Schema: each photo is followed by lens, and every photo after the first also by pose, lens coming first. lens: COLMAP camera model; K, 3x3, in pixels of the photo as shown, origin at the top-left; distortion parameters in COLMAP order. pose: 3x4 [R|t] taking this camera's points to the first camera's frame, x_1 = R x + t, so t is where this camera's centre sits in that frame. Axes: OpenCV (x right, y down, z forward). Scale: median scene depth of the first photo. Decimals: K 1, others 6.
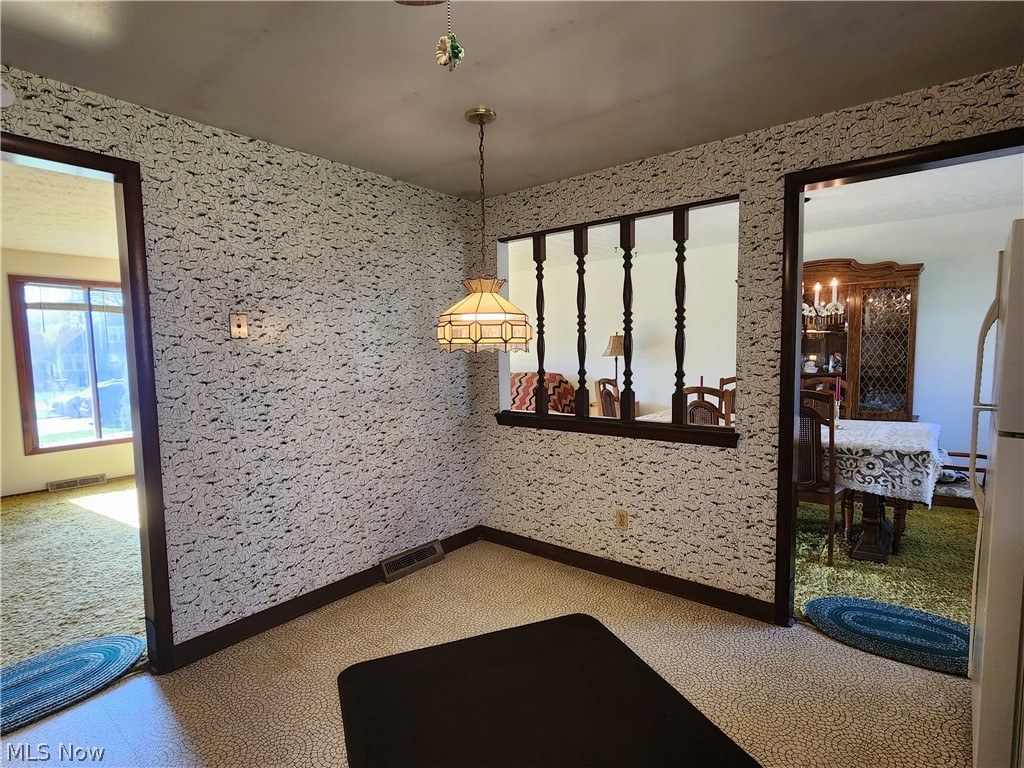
lens RADIAL K [[535.2, 0, 515.0], [0, 535.2, 390.4], [0, 0, 1]] dist [0.010905, 0.000659]
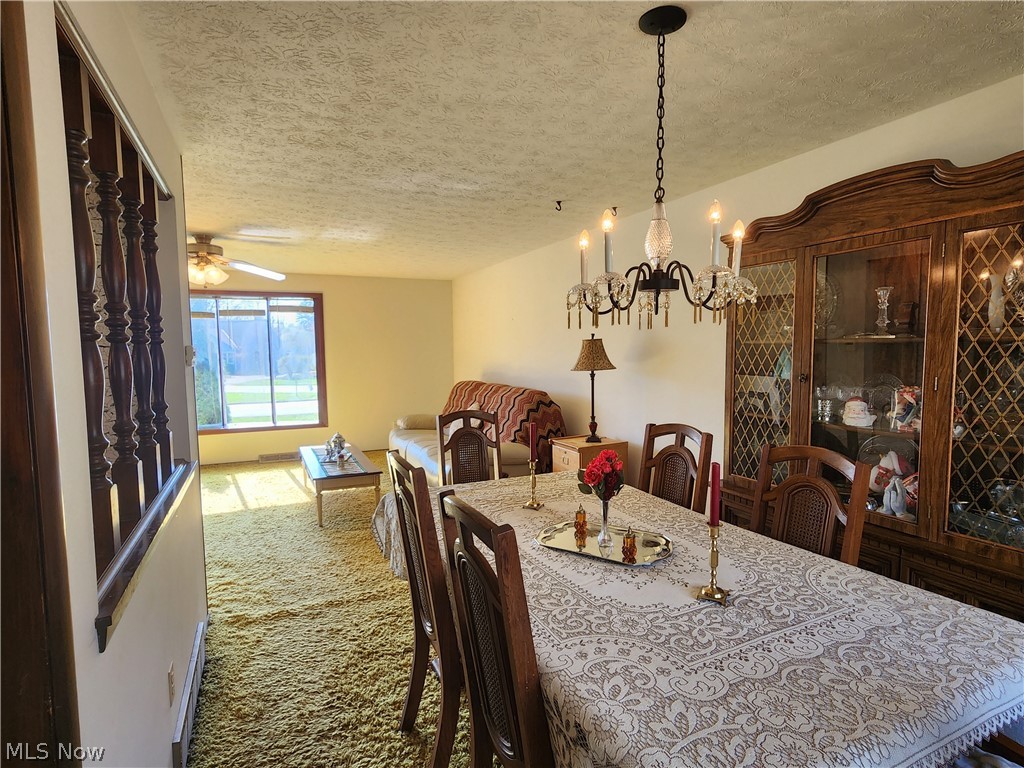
lens RADIAL K [[535.2, 0, 511.6], [0, 535.2, 384.0], [0, 0, 1]] dist [0.010905, 0.000659]
pose [[0.894302, 0.035797, -0.446029, 0.394859], [-0.036447, 0.999310, 0.007124, -0.048817], [0.445977, 0.009886, 0.894990, 0.366580]]
